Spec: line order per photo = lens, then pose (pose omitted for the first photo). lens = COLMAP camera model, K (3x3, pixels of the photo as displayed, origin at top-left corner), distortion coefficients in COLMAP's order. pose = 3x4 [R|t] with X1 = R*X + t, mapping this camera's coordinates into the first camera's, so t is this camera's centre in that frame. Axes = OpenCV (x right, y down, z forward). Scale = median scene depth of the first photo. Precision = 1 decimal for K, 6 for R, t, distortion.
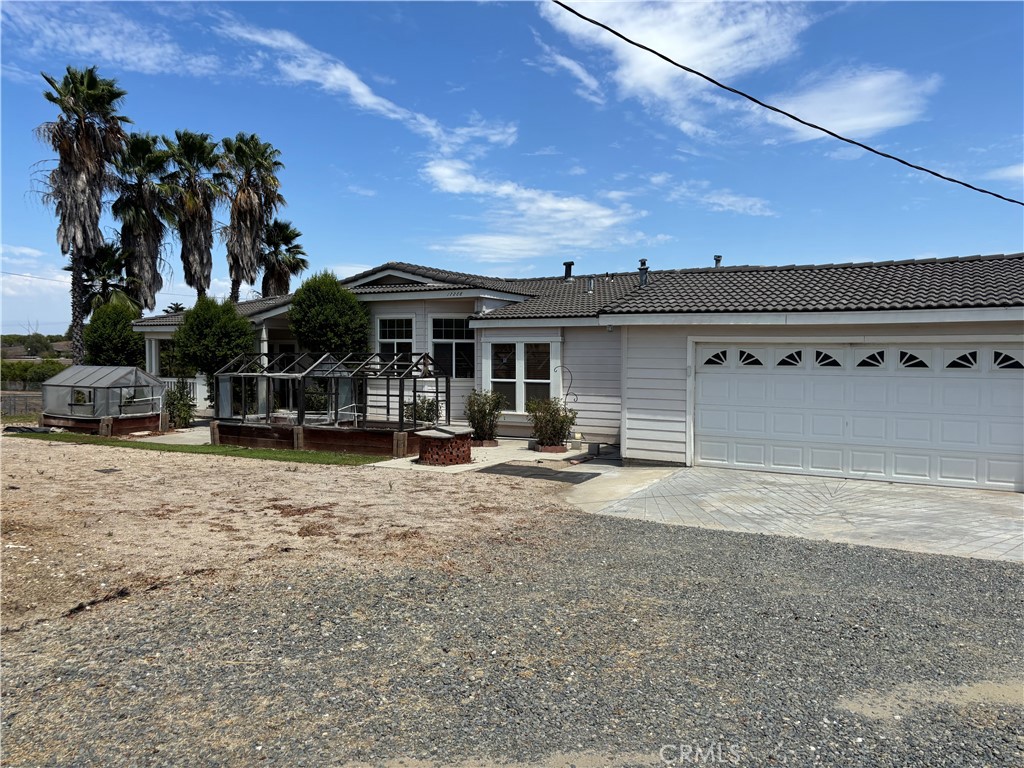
lens RADIAL K [[772.8, 0, 512.0], [0, 772.8, 384.0], [0, 0, 1]] dist [0.010364, -0.008460]
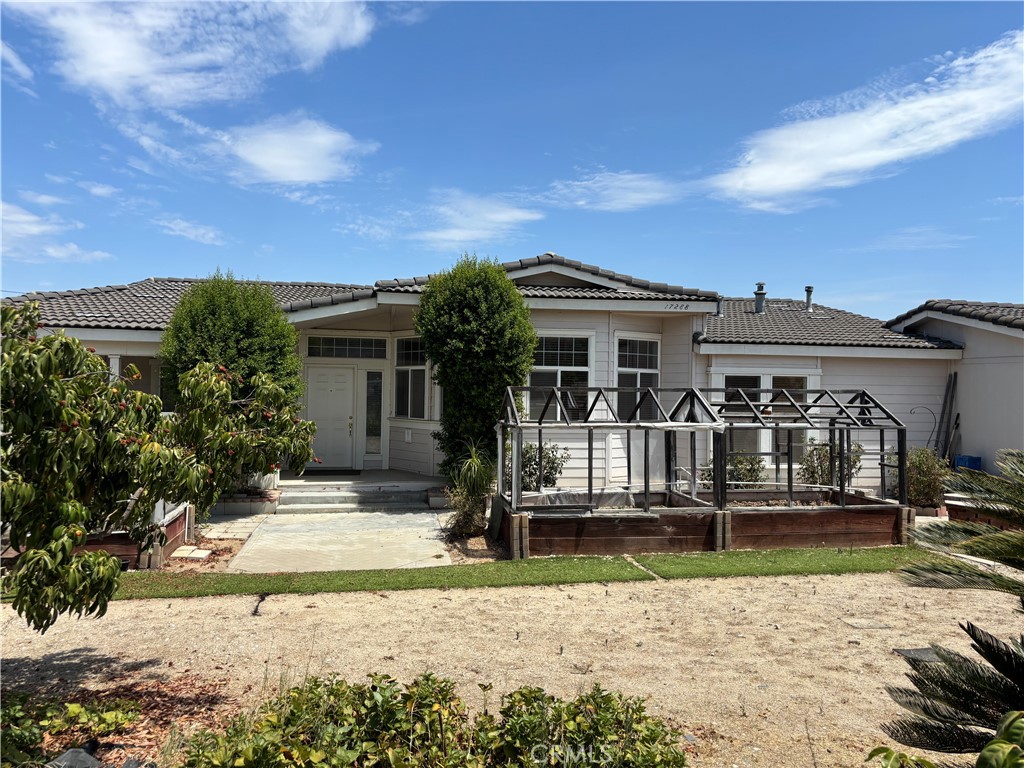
lens RADIAL K [[771.7, 0, 513.3], [0, 771.7, 336.5], [0, 0, 1]] dist [0.020869, 0.004836]
pose [[0.774757, 0.048640, 0.630386, -0.608456], [0.014906, 0.995354, -0.095120, -0.019443], [-0.632084, 0.083091, 0.770432, 0.492057]]
